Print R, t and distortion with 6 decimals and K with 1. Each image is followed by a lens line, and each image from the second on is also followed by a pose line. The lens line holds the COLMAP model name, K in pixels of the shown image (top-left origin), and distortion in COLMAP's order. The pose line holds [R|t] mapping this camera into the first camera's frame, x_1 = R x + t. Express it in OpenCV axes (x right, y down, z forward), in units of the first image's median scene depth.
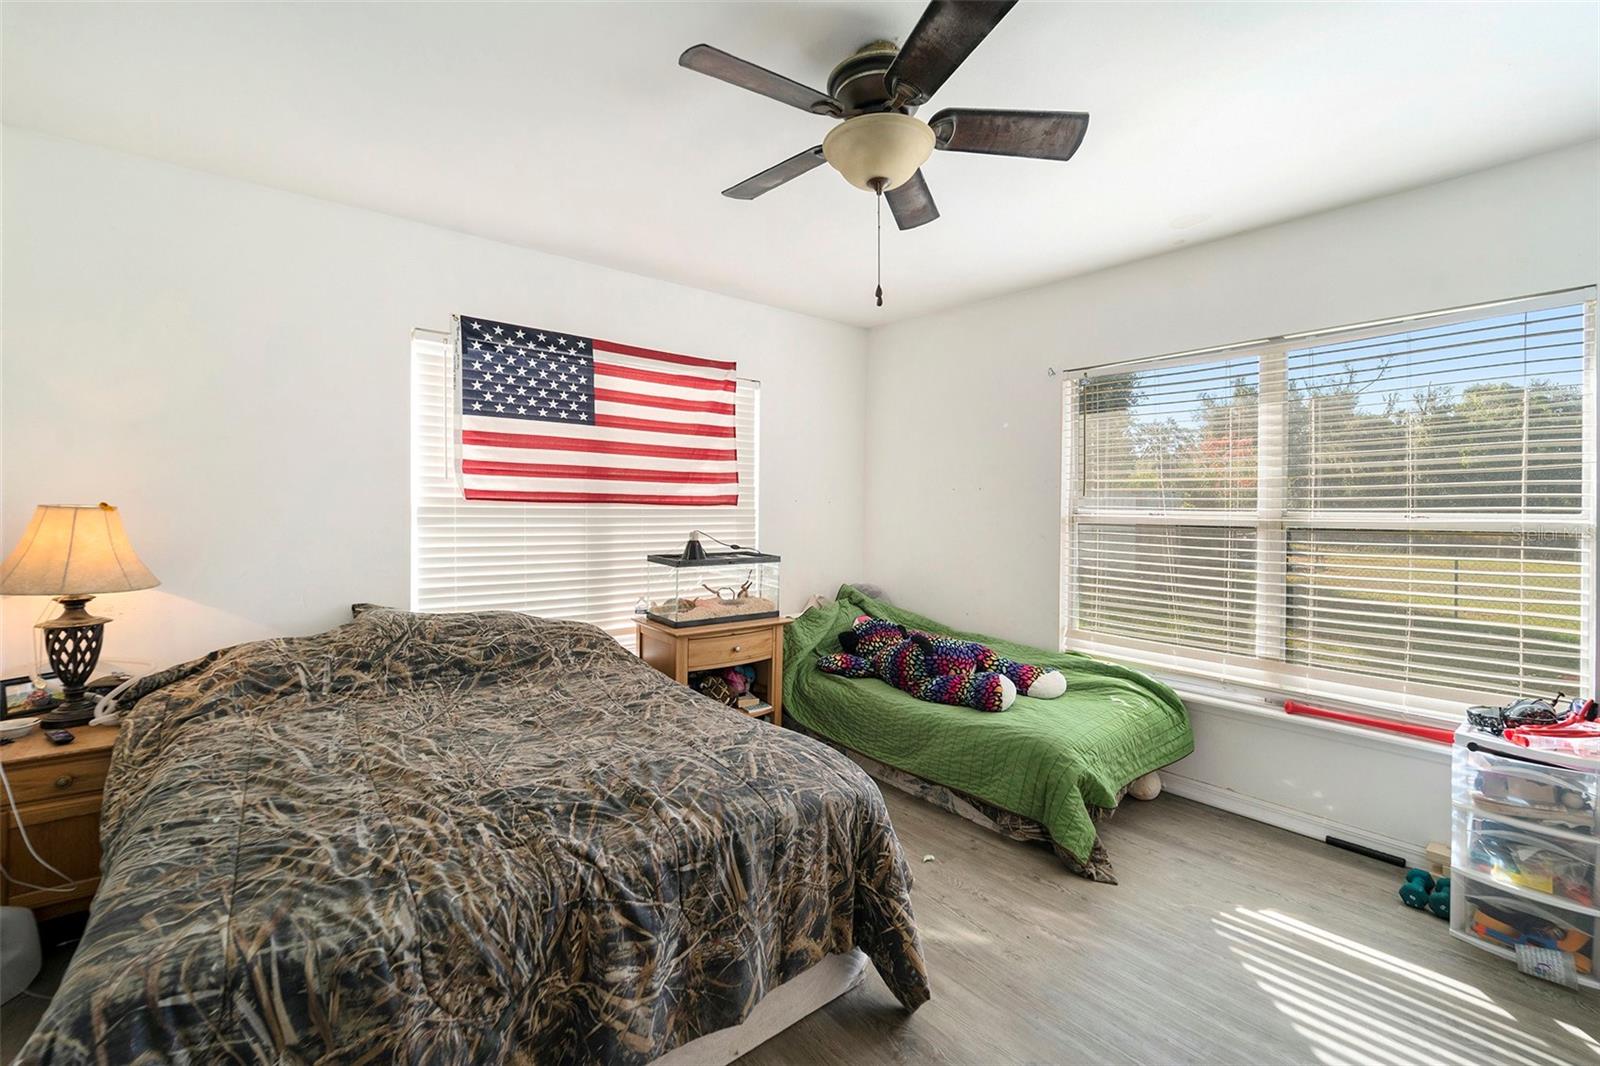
lens RADIAL K [[662.7, 0, 799.9], [0, 662.7, 510.5], [0, 0, 1]] dist [-0.002370, -0.000227]
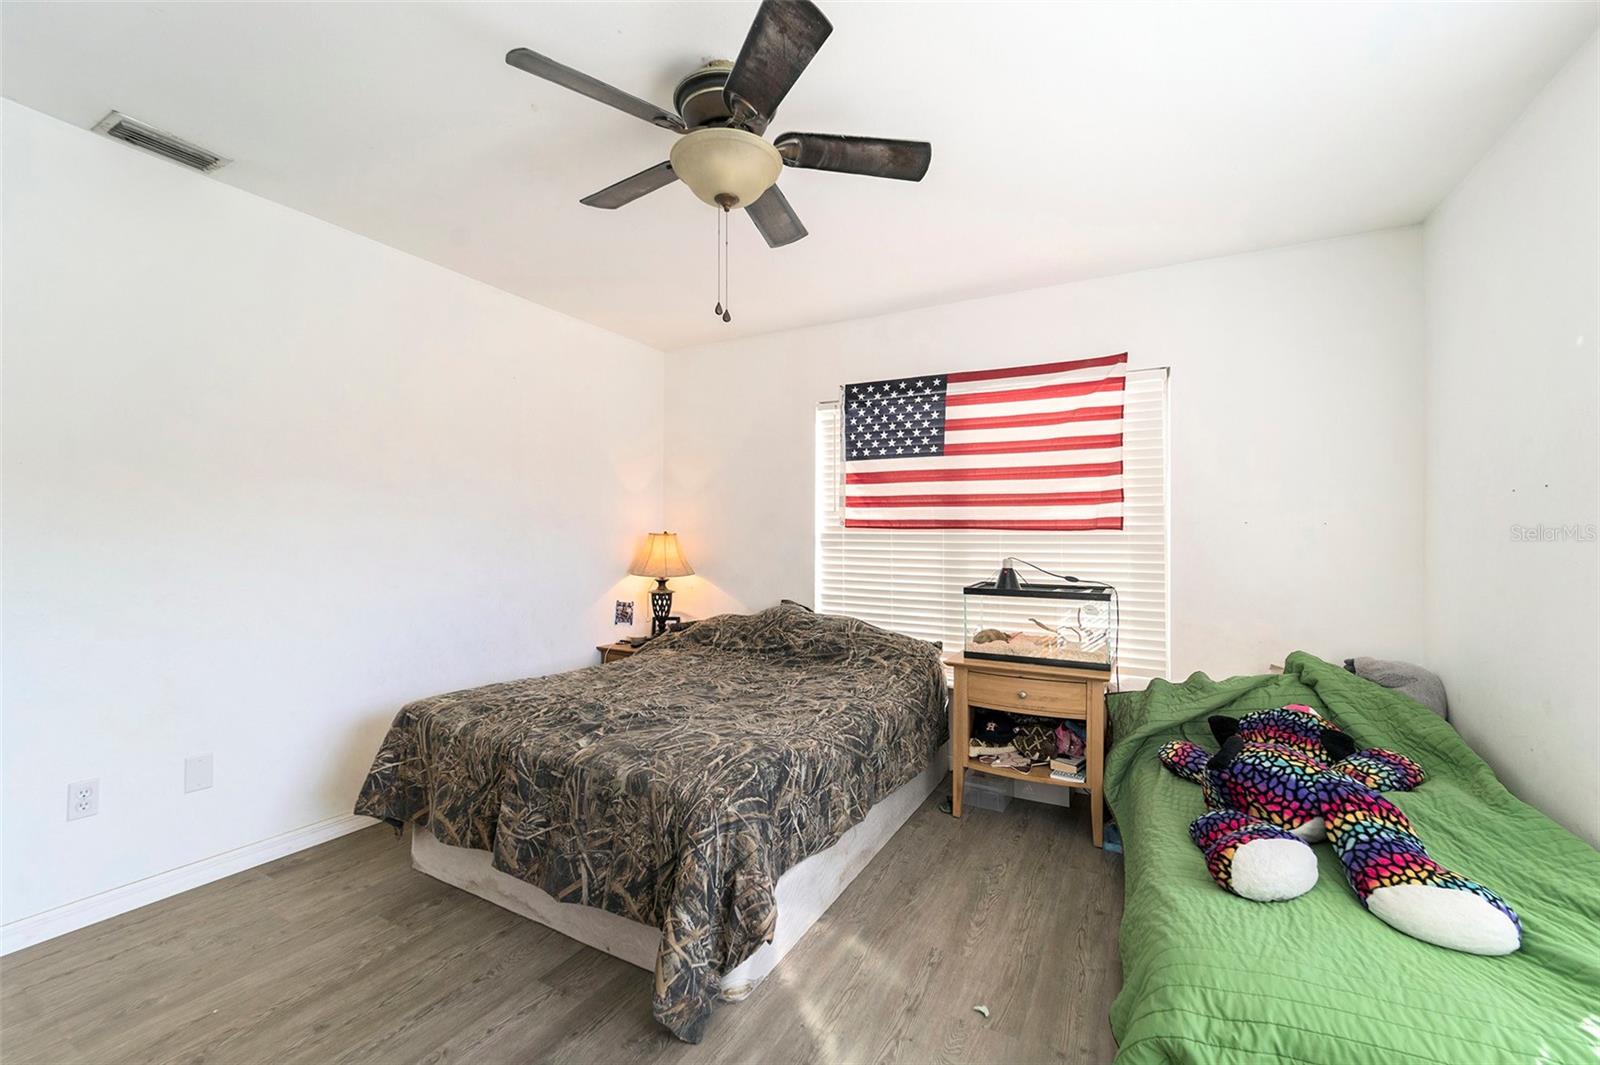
lens RADIAL K [[656.8, 0, 800.0], [0, 656.8, 532.5], [0, 0, 1]] dist [-0.003610, -0.000342]
pose [[0.385731, -0.011924, -0.922534, 0.616640], [-0.007349, 0.999845, -0.015996, 0.013682], [0.922582, 0.012950, 0.385584, 0.420799]]
